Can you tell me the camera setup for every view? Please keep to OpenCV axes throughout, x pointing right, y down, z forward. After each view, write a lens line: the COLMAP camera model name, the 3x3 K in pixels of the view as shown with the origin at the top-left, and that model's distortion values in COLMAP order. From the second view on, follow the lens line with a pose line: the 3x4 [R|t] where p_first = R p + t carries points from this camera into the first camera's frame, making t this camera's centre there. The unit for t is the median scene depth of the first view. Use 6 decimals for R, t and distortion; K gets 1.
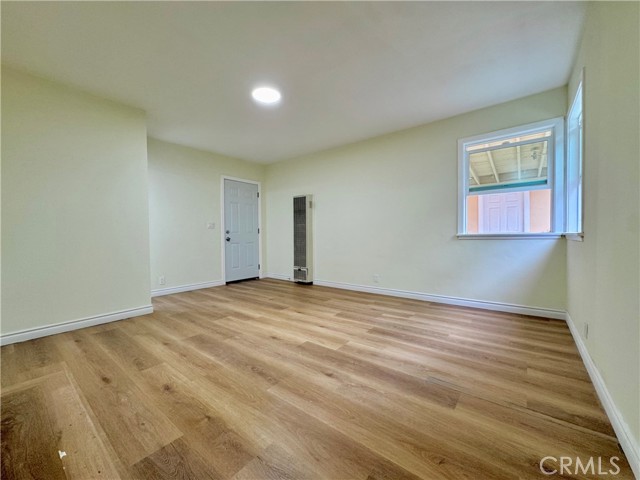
lens RADIAL K [[258.4, 0, 319.8], [0, 258.4, 239.7], [0, 0, 1]] dist [0.002128, -0.000255]
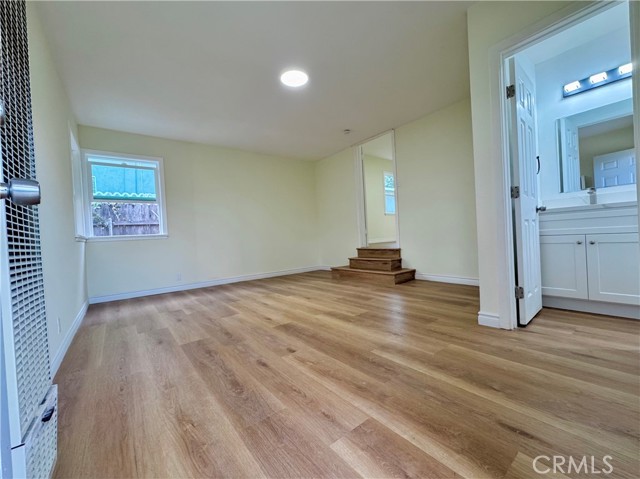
lens RADIAL K [[258.4, 0, 321.5], [0, 258.4, 239.7], [0, 0, 1]] dist [0.002128, -0.000255]
pose [[-0.971105, 0.062432, 0.230342, -0.471456], [0.069472, 0.997329, 0.022570, 0.035190], [-0.228318, 0.037920, -0.972848, 1.873791]]
